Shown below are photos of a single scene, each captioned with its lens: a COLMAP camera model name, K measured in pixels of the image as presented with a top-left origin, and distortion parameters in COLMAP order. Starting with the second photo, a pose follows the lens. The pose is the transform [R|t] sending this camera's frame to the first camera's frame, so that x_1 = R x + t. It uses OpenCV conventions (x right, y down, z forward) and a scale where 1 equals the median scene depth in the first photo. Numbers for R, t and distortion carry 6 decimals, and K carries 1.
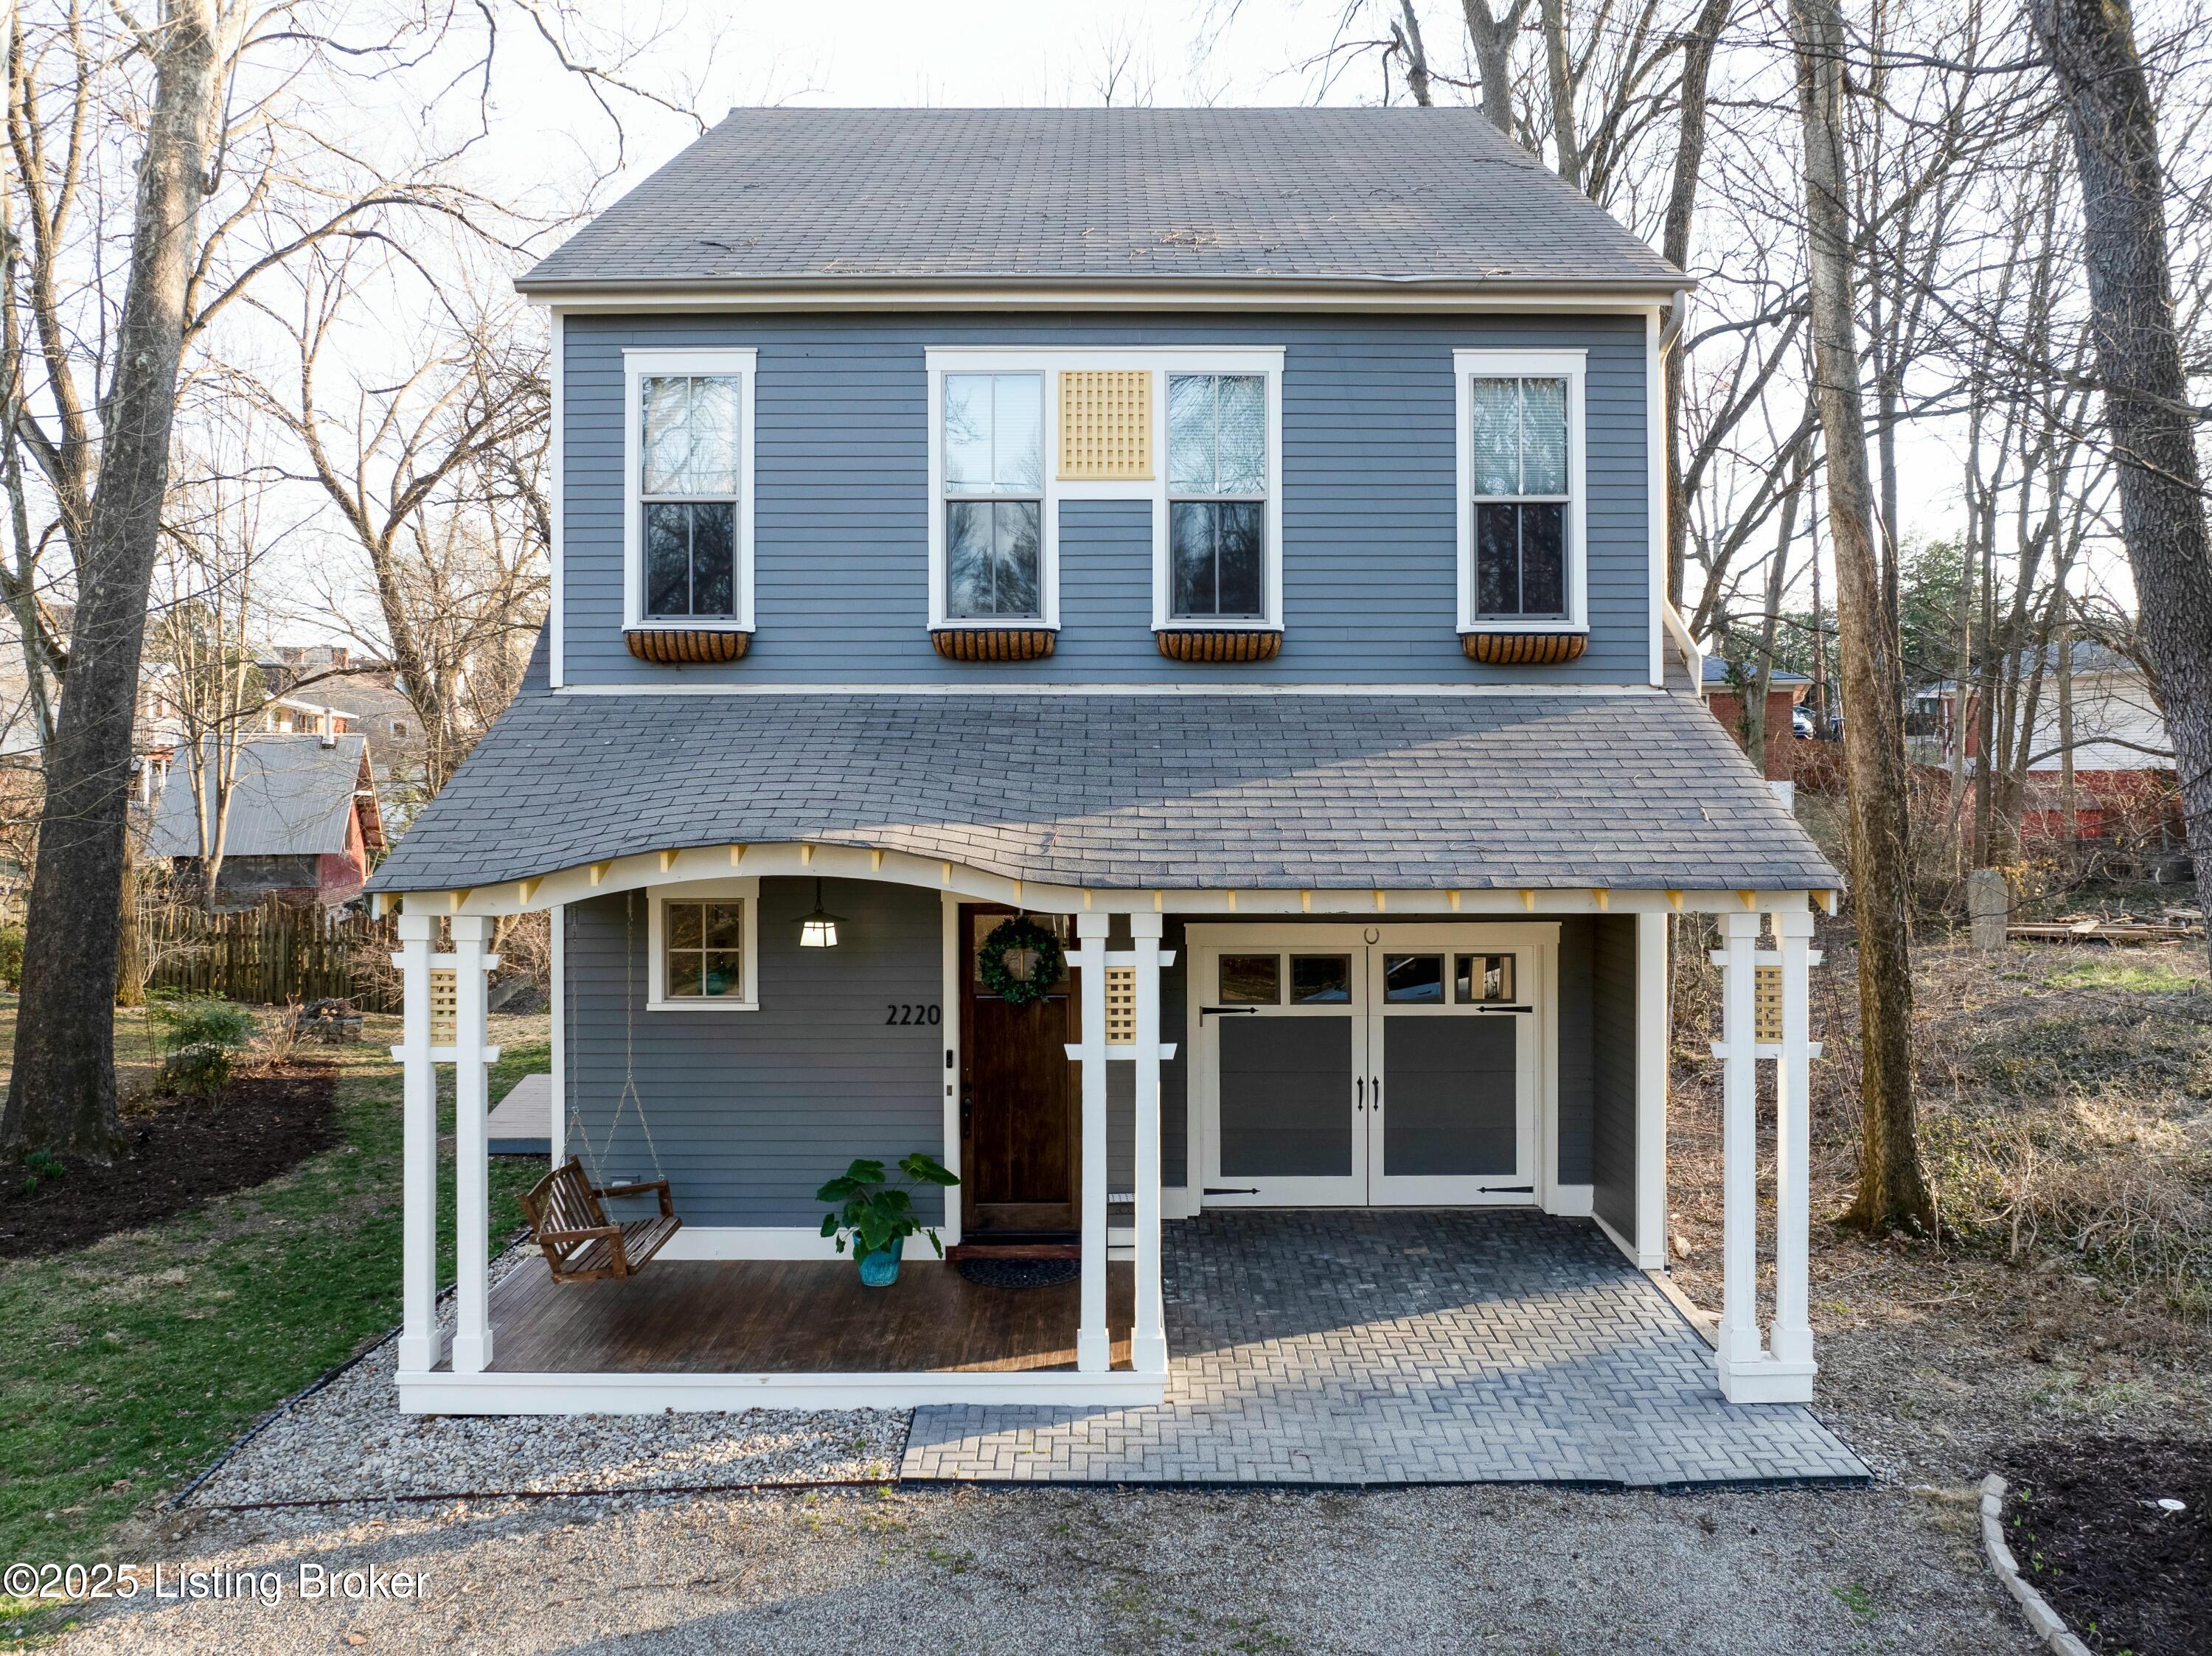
lens RADIAL K [[1644.4, 0, 1107.3], [0, 1644.4, 781.2], [0, 0, 1]] dist [-0.037873, 0.003602]
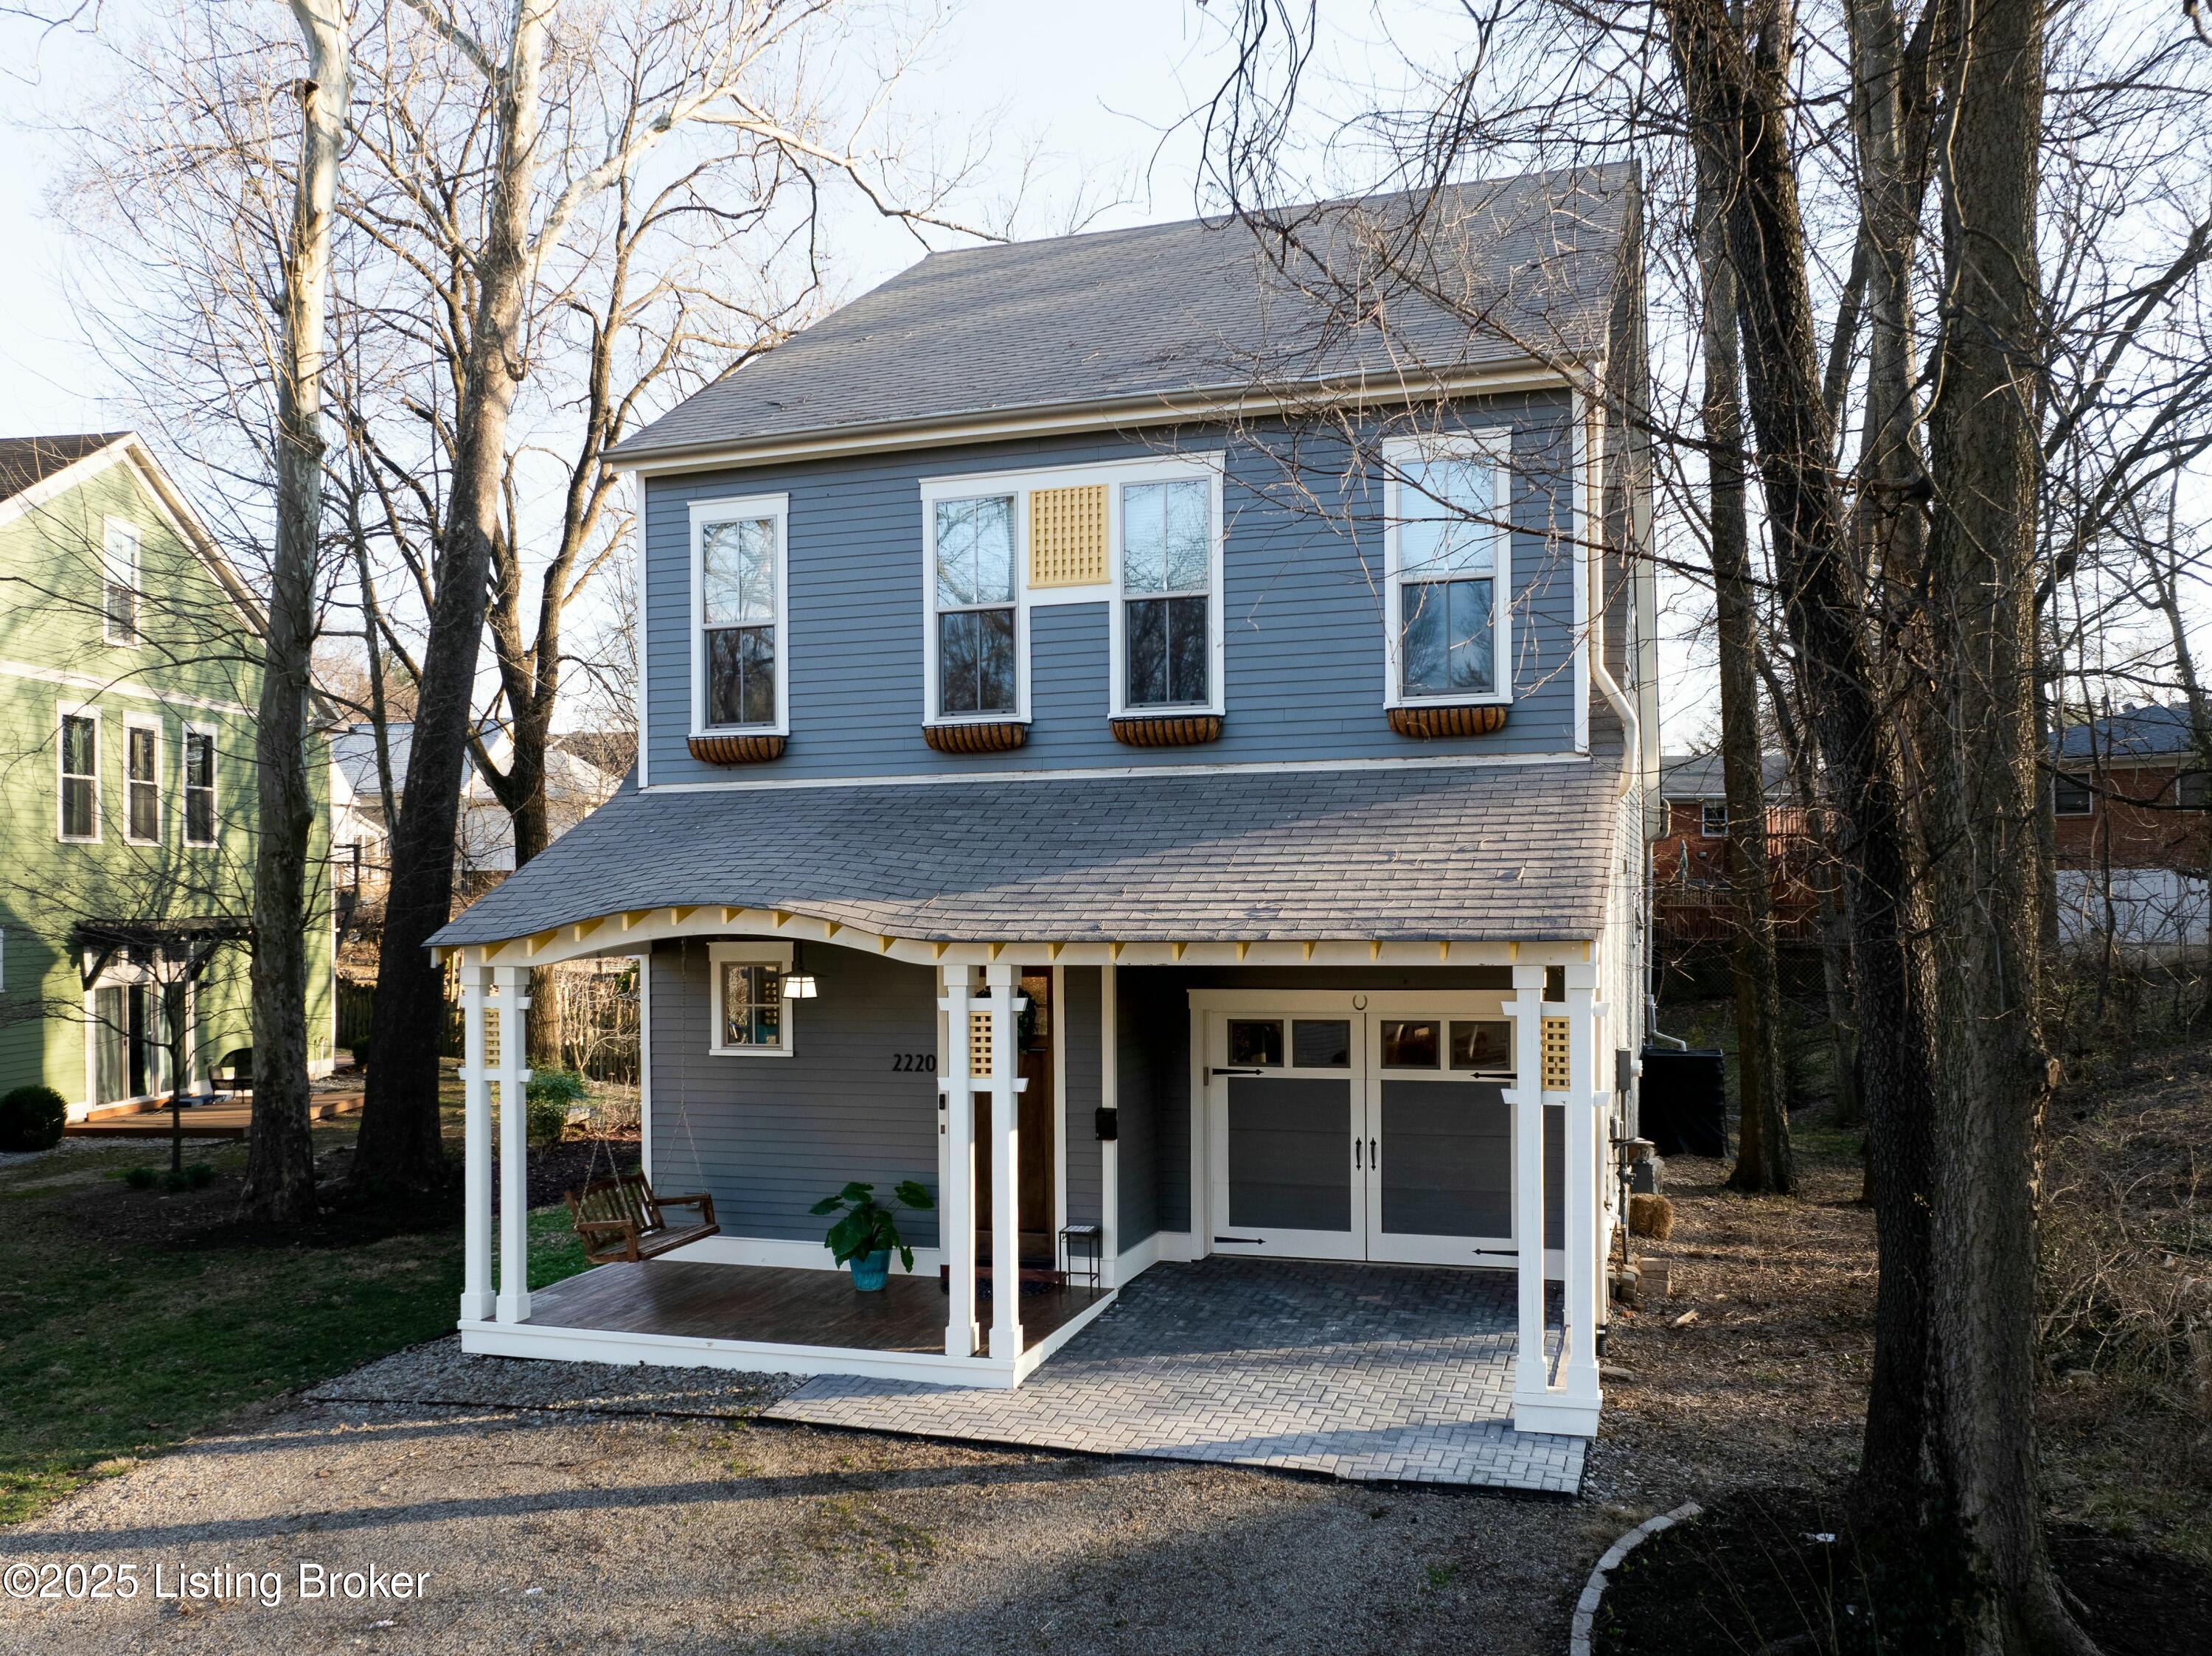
lens RADIAL K [[1760.4, 0, 1112.8], [0, 1760.4, 903.8], [0, 0, 1]] dist [-0.032929, -0.006039]
pose [[0.950263, -0.009548, -0.311301, 0.401213], [0.012008, 0.999910, 0.005987, 0.025628], [0.311216, -0.009428, 0.950293, -0.127159]]
